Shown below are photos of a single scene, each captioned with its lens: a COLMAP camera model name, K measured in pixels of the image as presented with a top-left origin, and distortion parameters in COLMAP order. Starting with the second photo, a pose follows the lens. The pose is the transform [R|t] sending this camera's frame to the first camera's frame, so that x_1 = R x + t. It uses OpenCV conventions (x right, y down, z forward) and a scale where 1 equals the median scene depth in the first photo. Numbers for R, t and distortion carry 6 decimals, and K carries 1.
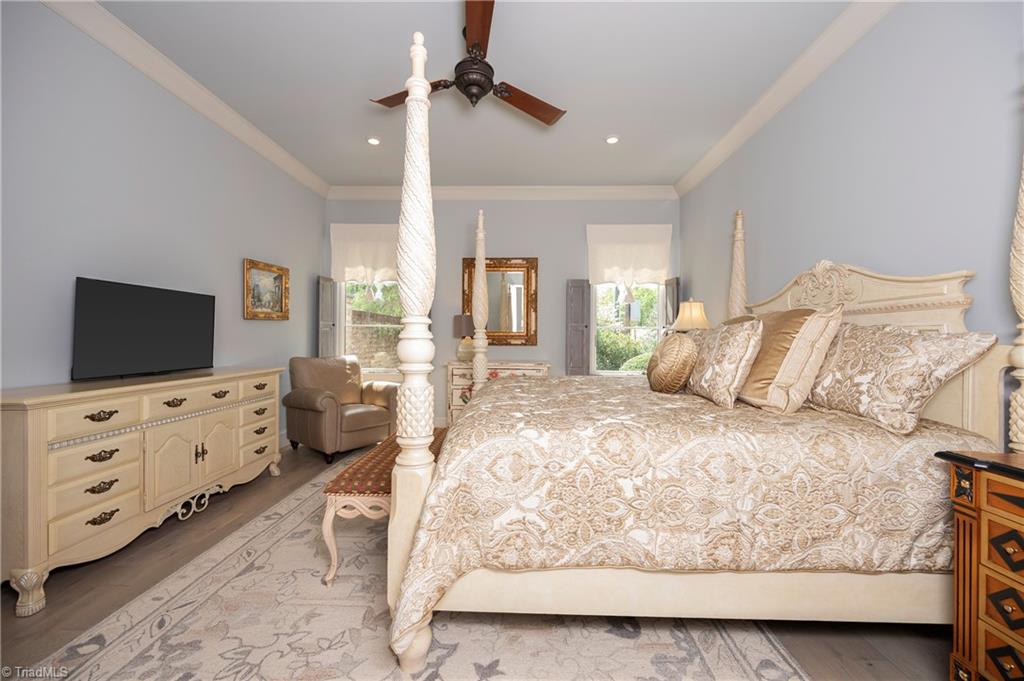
lens RADIAL K [[407.2, 0, 513.4], [0, 407.2, 338.6], [0, 0, 1]] dist [-0.003279, 0.000488]
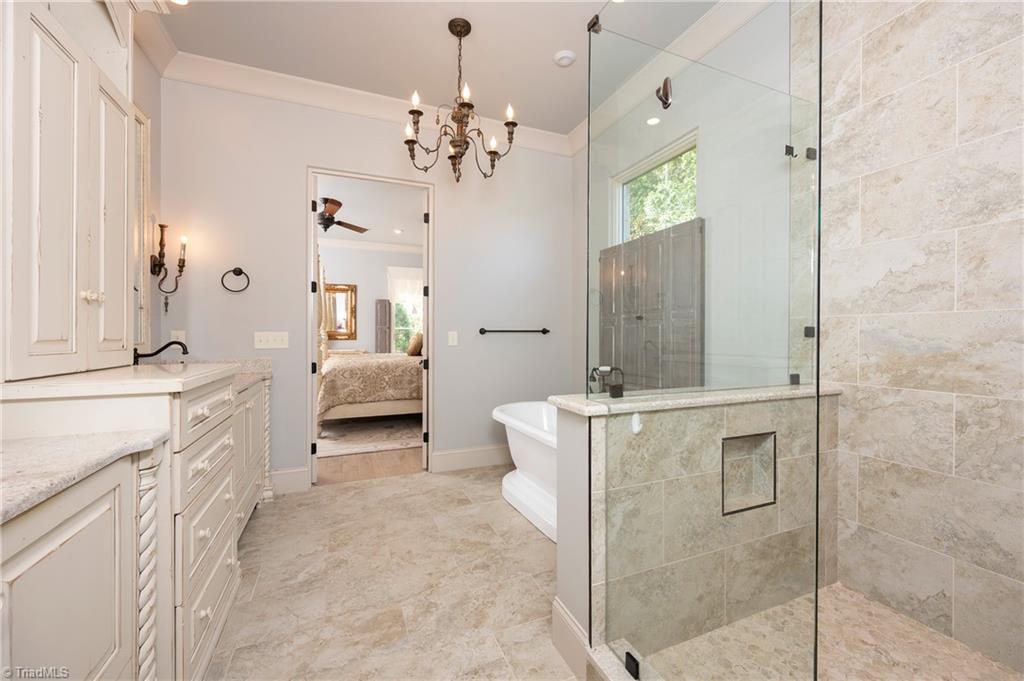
lens RADIAL K [[407.2, 0, 514.4], [0, 407.2, 335.2], [0, 0, 1]] dist [-0.003279, 0.000488]
pose [[0.907856, -0.014564, 0.419028, -0.051560], [0.013519, 0.999894, 0.005464, 0.000522], [-0.419063, 0.000704, 0.907957, -0.772230]]
